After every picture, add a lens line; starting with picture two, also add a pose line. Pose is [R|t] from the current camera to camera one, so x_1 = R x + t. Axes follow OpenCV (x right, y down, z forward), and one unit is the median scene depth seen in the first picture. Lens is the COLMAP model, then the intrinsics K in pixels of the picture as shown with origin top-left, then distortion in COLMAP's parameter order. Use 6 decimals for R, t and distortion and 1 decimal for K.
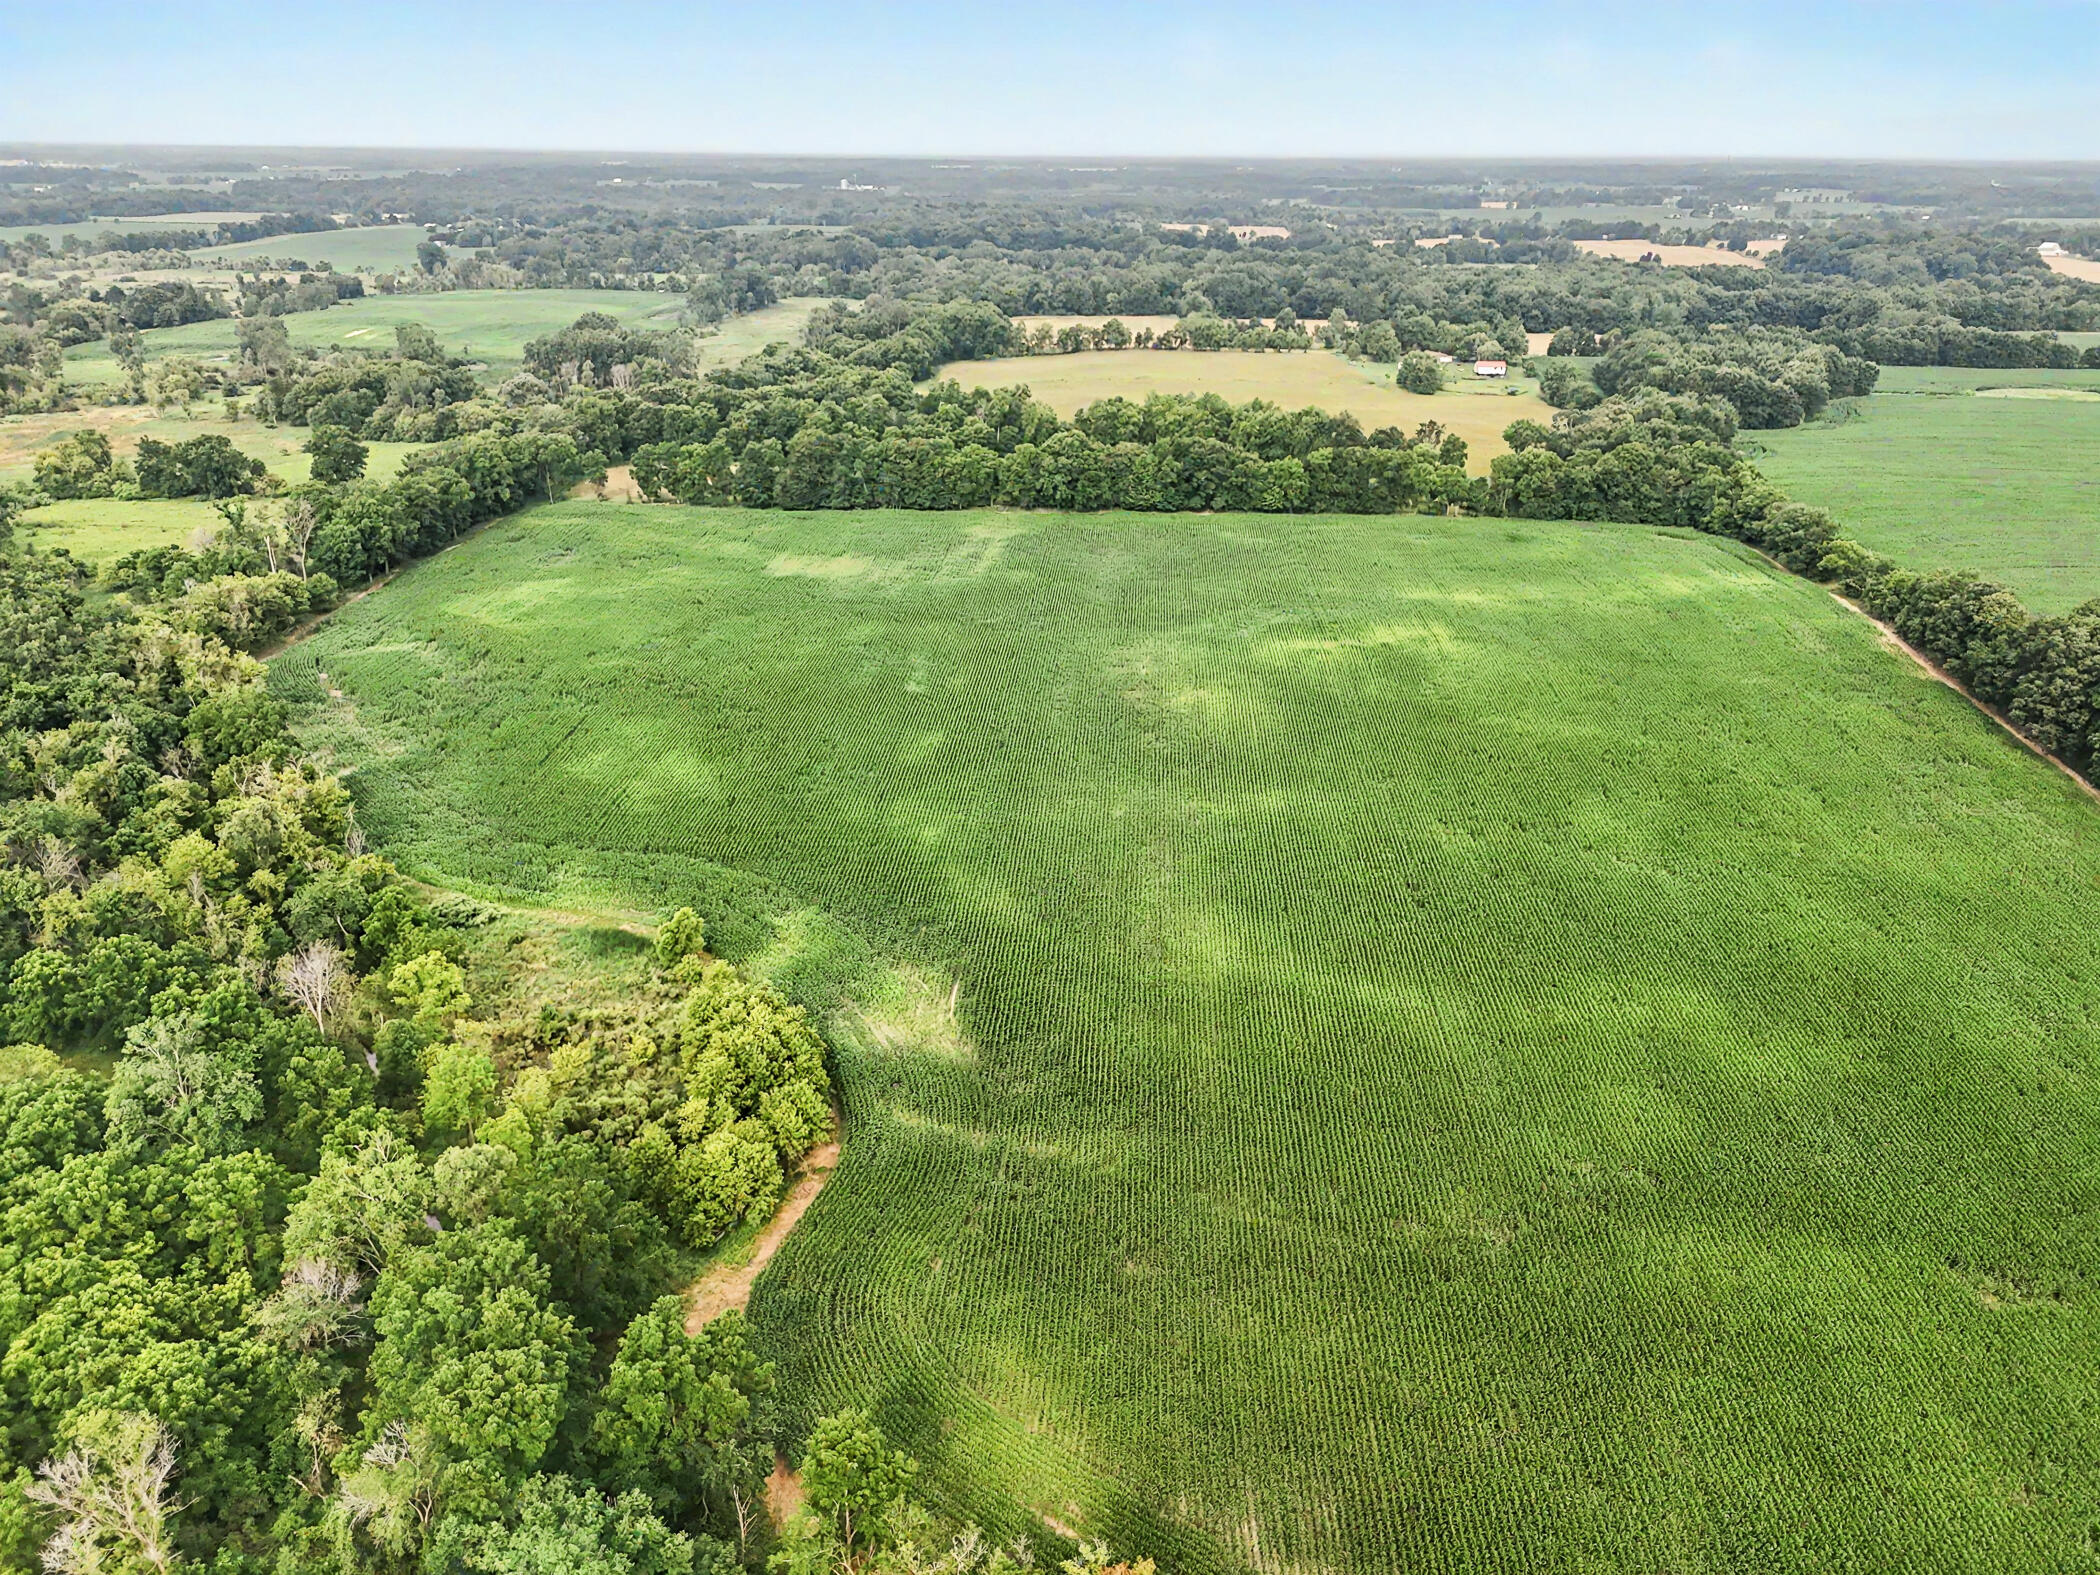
lens RADIAL K [[1555.1, 0, 1050.2], [0, 1555.1, 784.1], [0, 0, 1]] dist [0.073287, -0.067942]
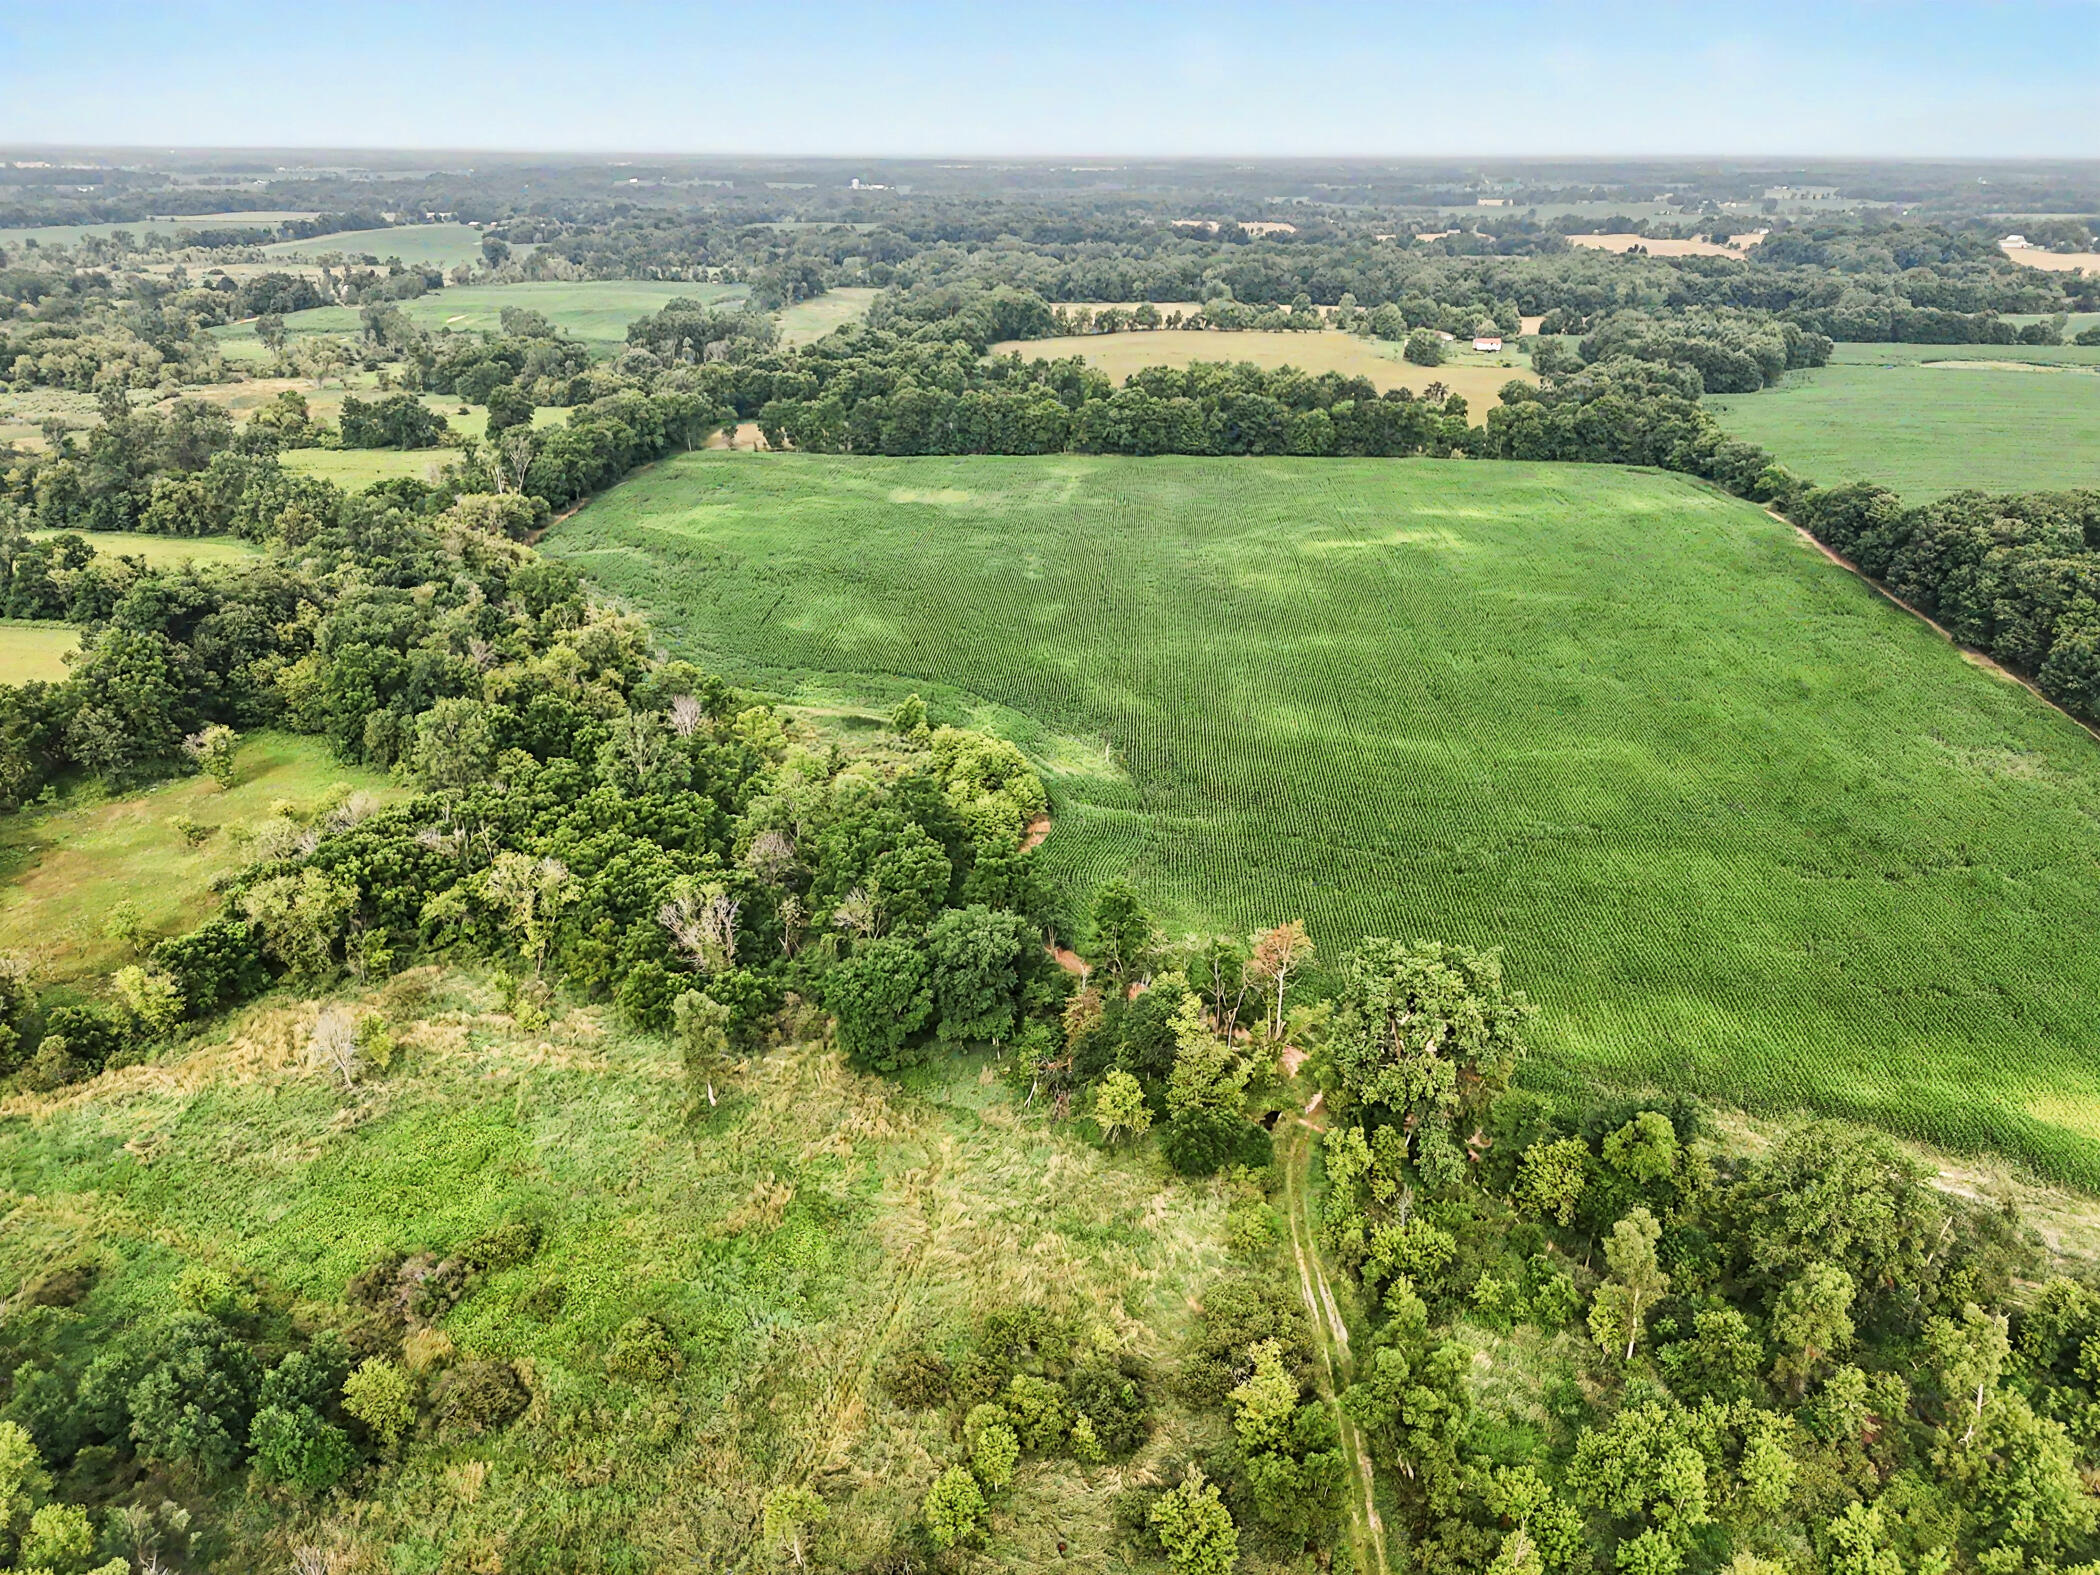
lens RADIAL K [[1555.1, 0, 1050.5], [0, 1555.1, 787.0], [0, 0, 1]] dist [0.073287, -0.067942]
pose [[0.999995, -0.002791, 0.001548, -0.044811], [0.002789, 0.999995, 0.001552, 0.064429], [-0.001552, -0.001548, 0.999998, -0.159345]]
